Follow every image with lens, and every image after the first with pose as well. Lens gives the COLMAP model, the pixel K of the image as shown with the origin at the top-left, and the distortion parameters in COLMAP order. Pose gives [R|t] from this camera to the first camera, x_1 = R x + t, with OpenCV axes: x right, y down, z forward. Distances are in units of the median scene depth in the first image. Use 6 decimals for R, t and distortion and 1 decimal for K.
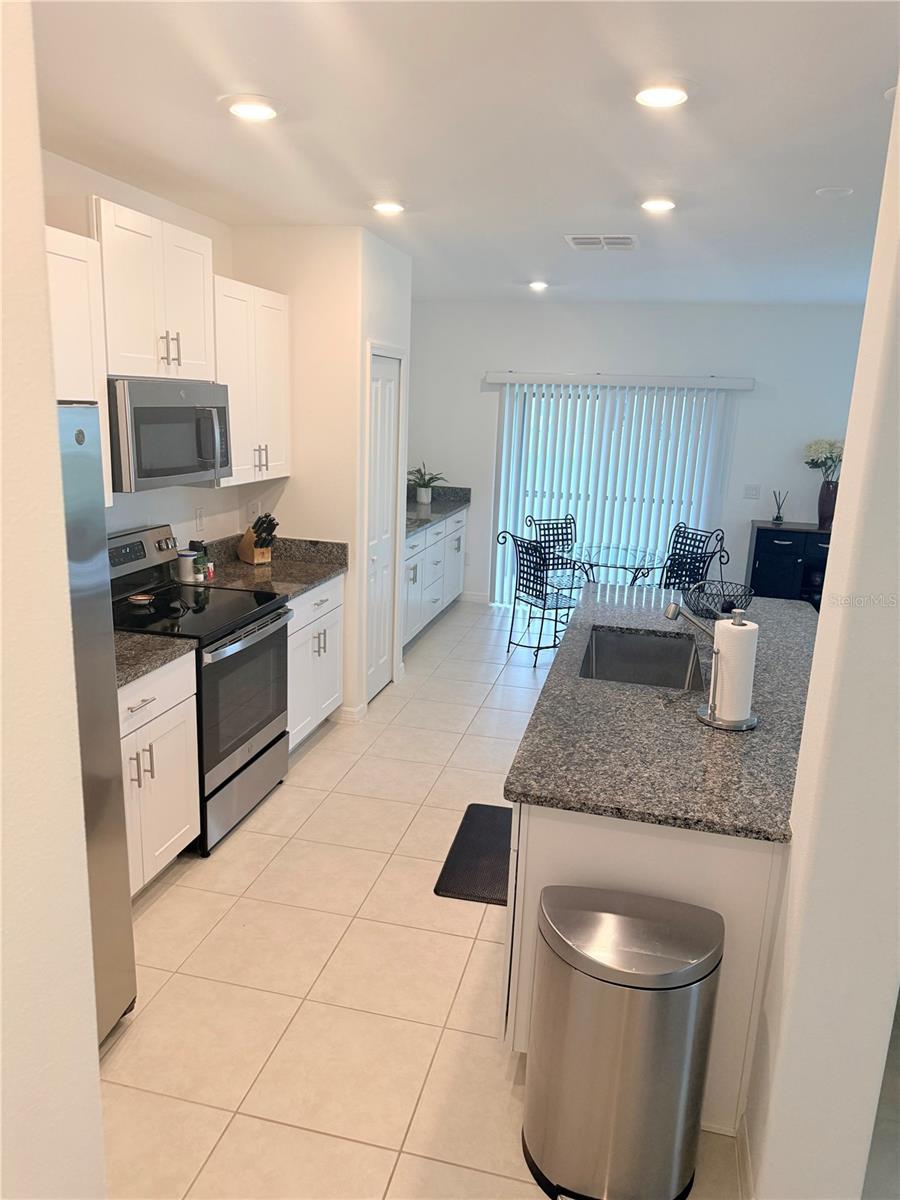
lens RADIAL K [[858.8, 0, 450.0], [0, 858.8, 600.0], [0, 0, 1]] dist [-0.001581, -0.003751]
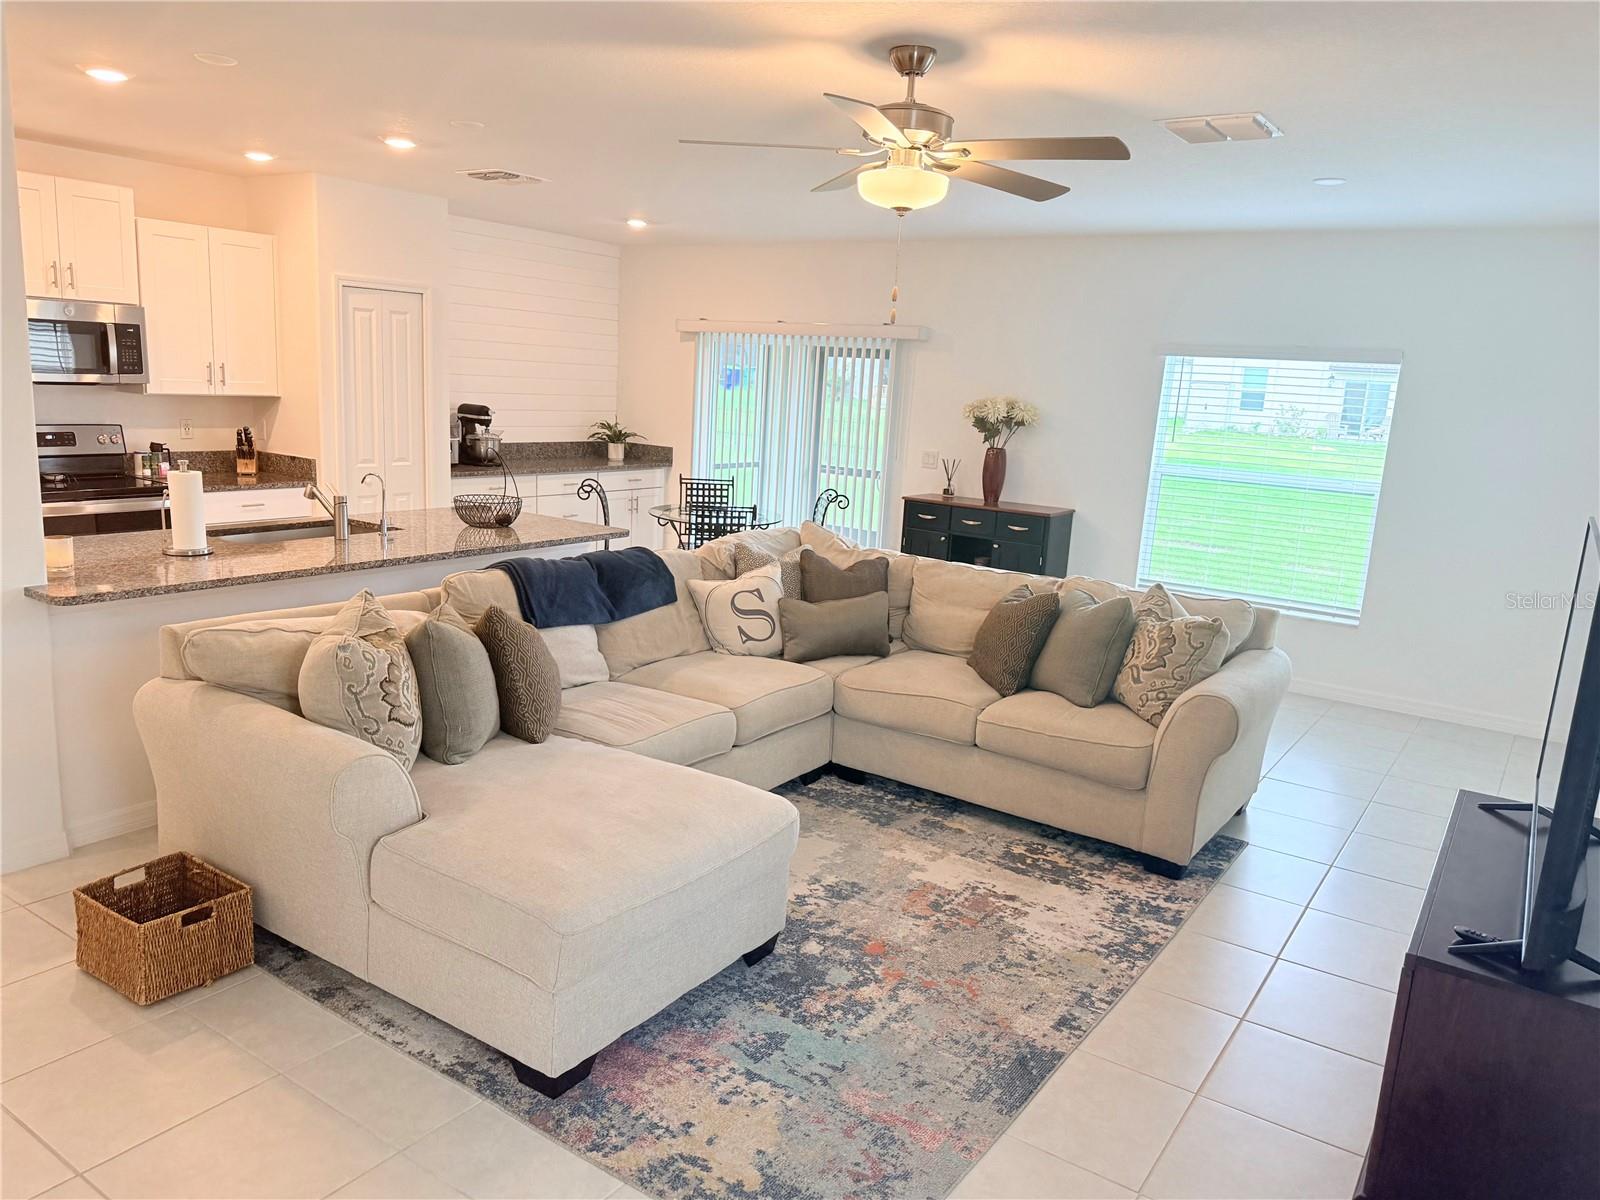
lens RADIAL K [[1145.1, 0, 800.0], [0, 1145.1, 600.0], [0, 0, 1]] dist [-0.001581, -0.003751]
pose [[0.934481, 0.086788, -0.345272, 0.959736], [-0.104268, 0.994023, -0.032344, 0.091869], [0.340401, 0.066226, 0.937945, -0.135444]]
